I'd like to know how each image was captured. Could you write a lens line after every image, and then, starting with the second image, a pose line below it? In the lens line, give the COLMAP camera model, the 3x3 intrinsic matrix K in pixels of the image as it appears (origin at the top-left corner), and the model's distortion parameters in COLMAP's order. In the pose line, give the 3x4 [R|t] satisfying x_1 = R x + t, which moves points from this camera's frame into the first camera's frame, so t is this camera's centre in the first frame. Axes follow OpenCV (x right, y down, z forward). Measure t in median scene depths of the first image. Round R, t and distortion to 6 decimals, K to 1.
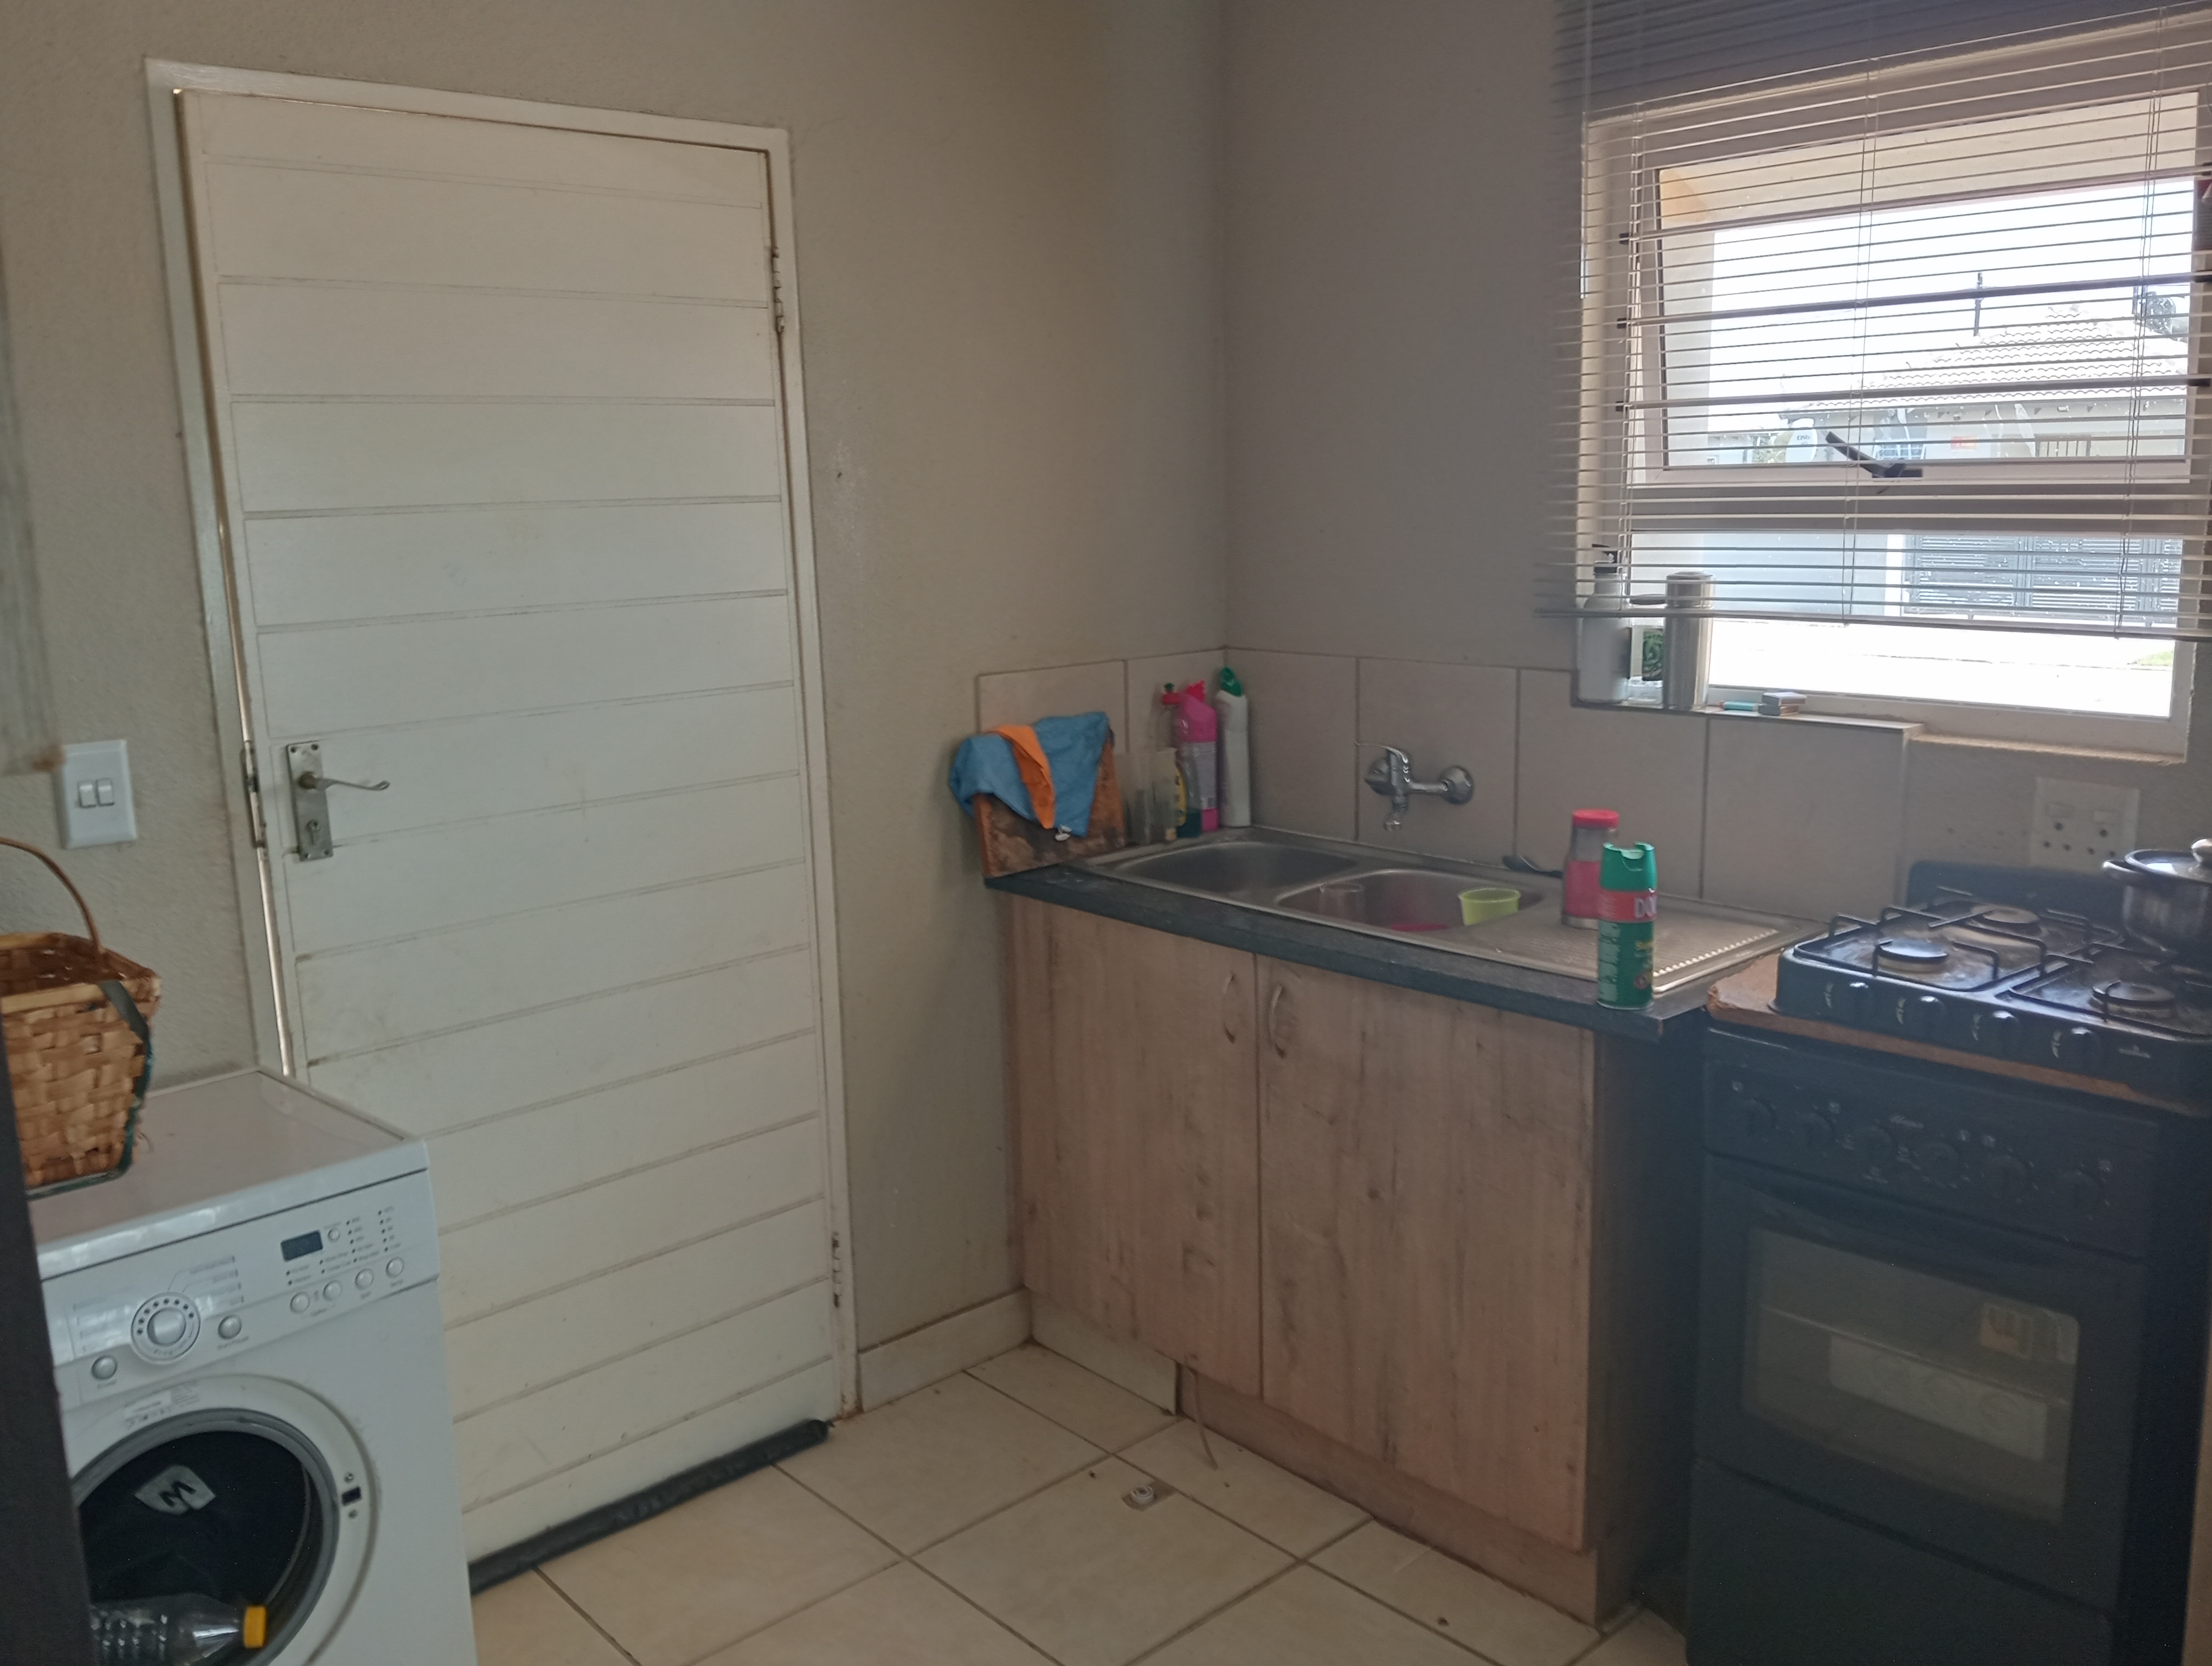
lens RADIAL K [[1809.5, 0, 1118.0], [0, 1809.5, 821.4], [0, 0, 1]] dist [0.041120, -0.112019]
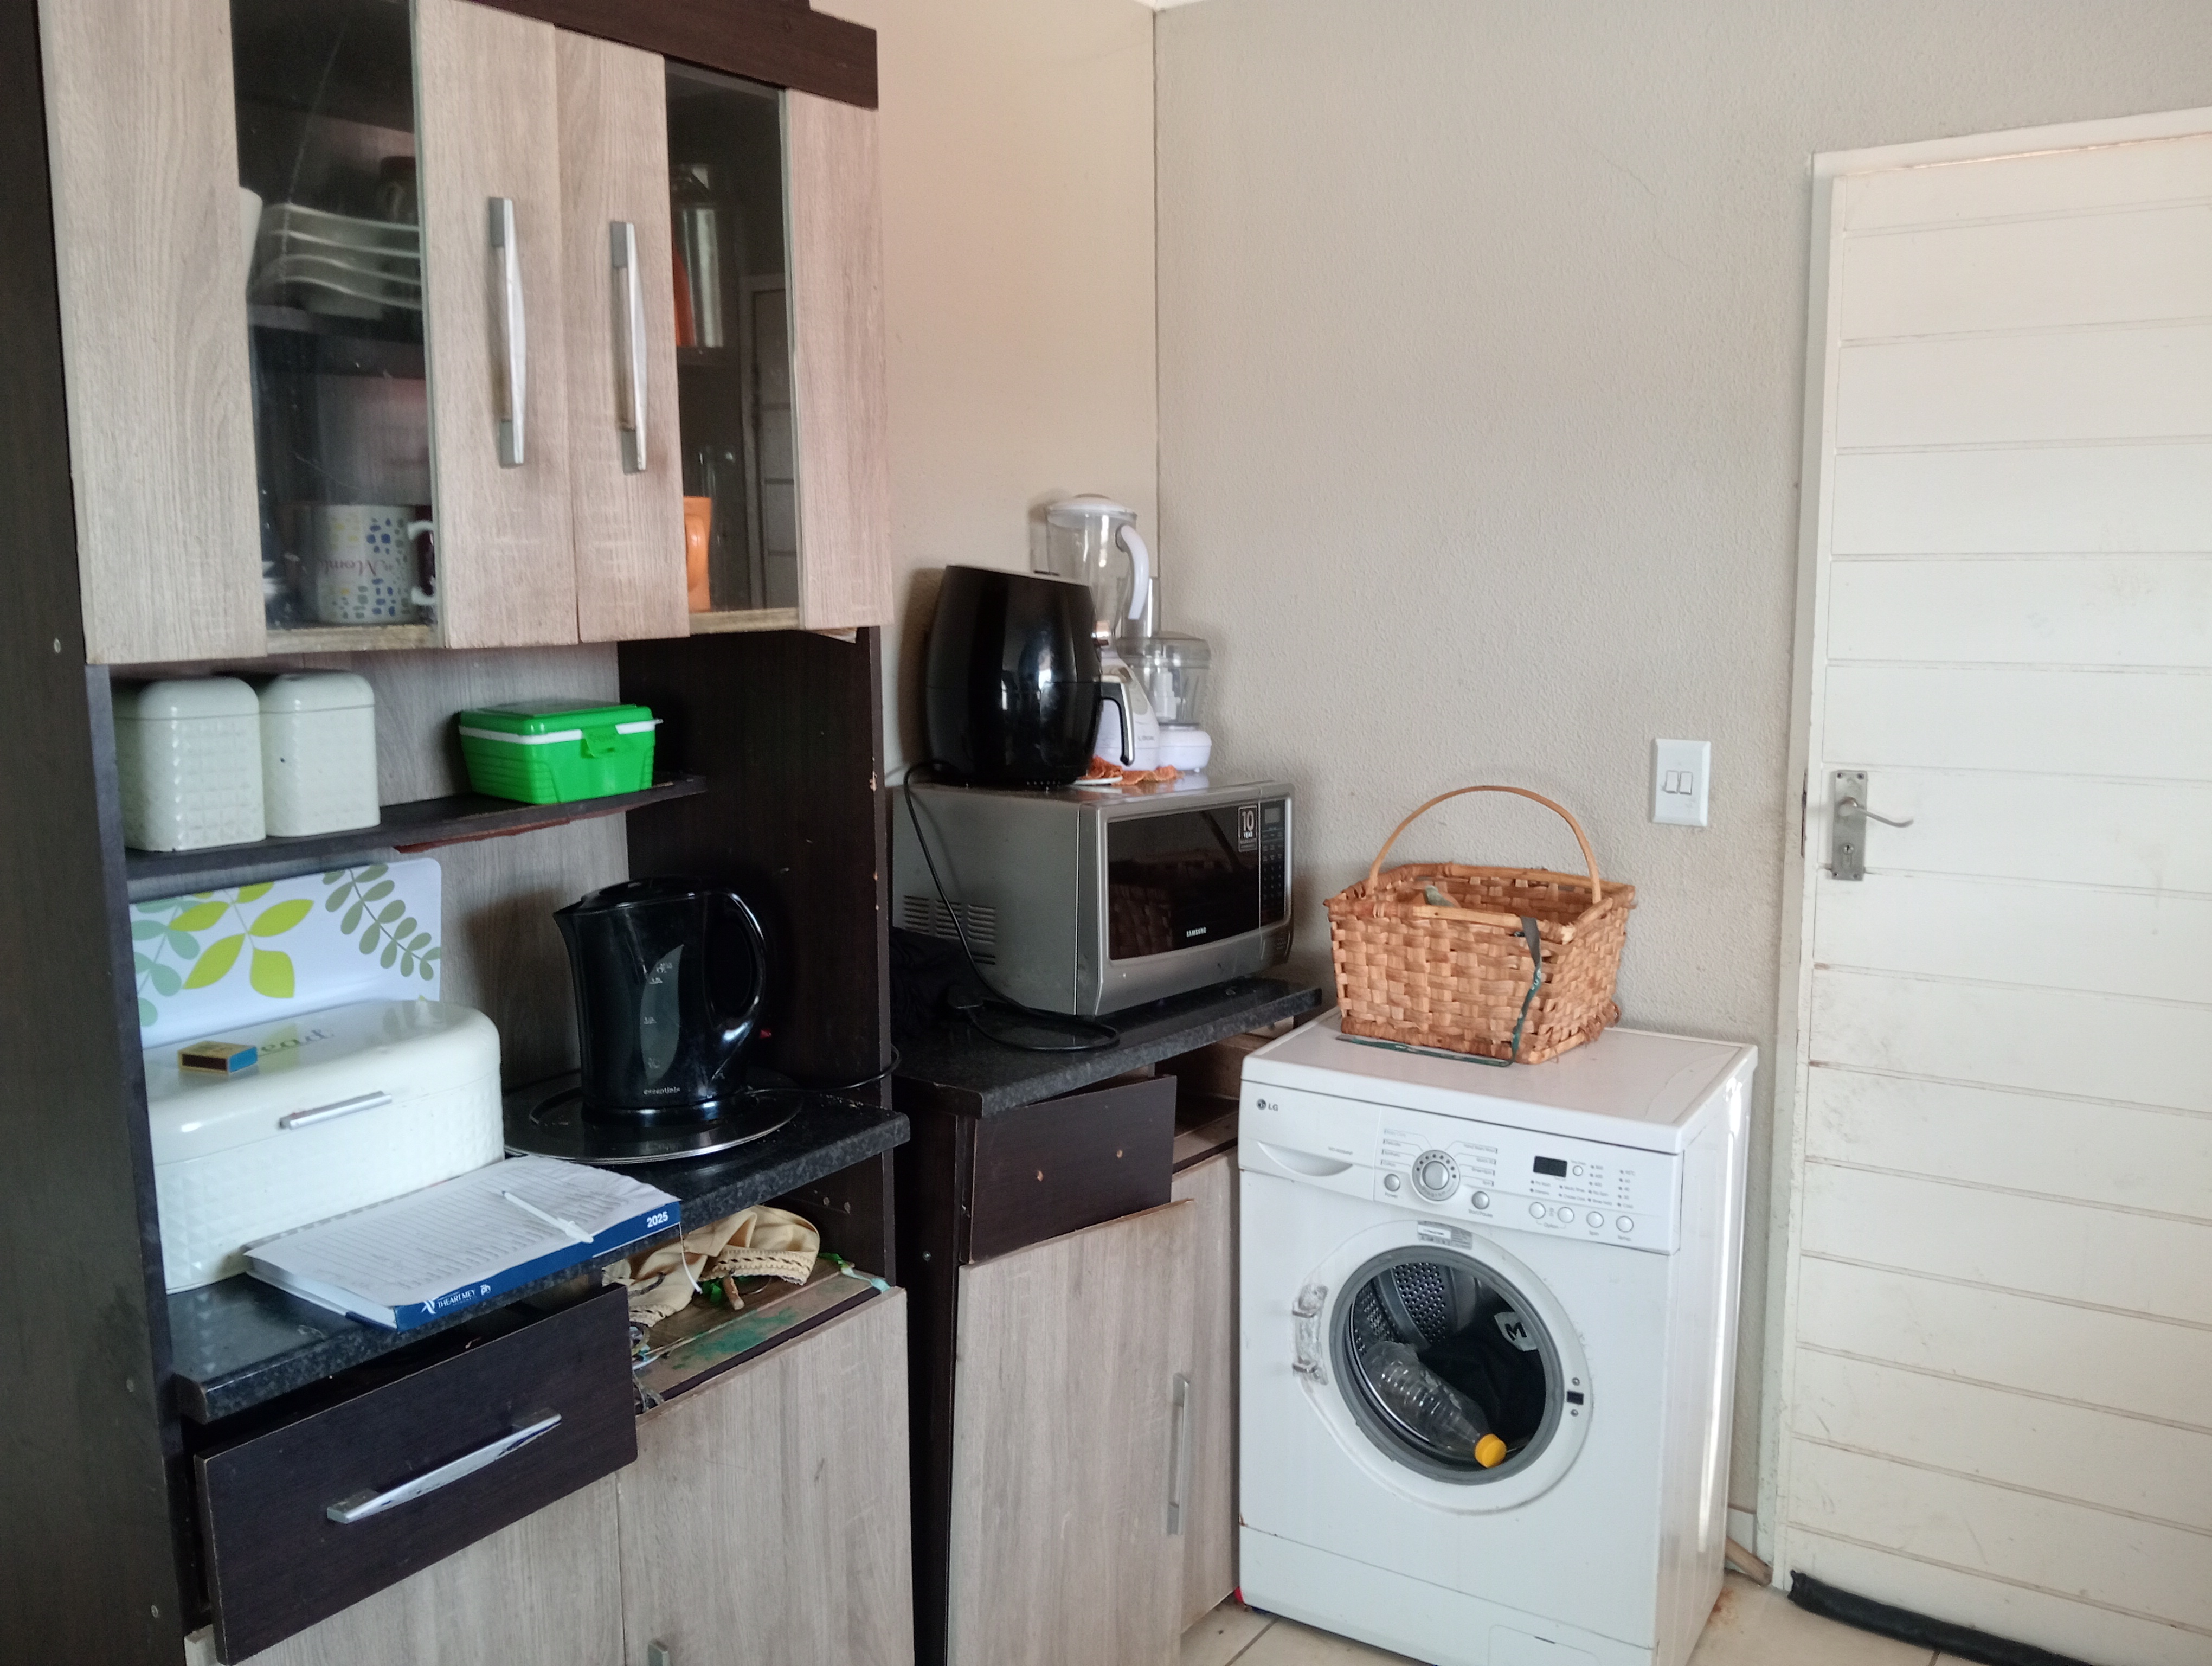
lens RADIAL K [[1809.5, 0, 1116.0], [0, 1809.5, 830.9], [0, 0, 1]] dist [0.041120, -0.112019]
pose [[0.218119, 0.176730, -0.959787, 0.518718], [-0.175854, 0.974486, 0.139473, -0.086044], [0.959948, 0.138361, 0.243633, 0.345480]]
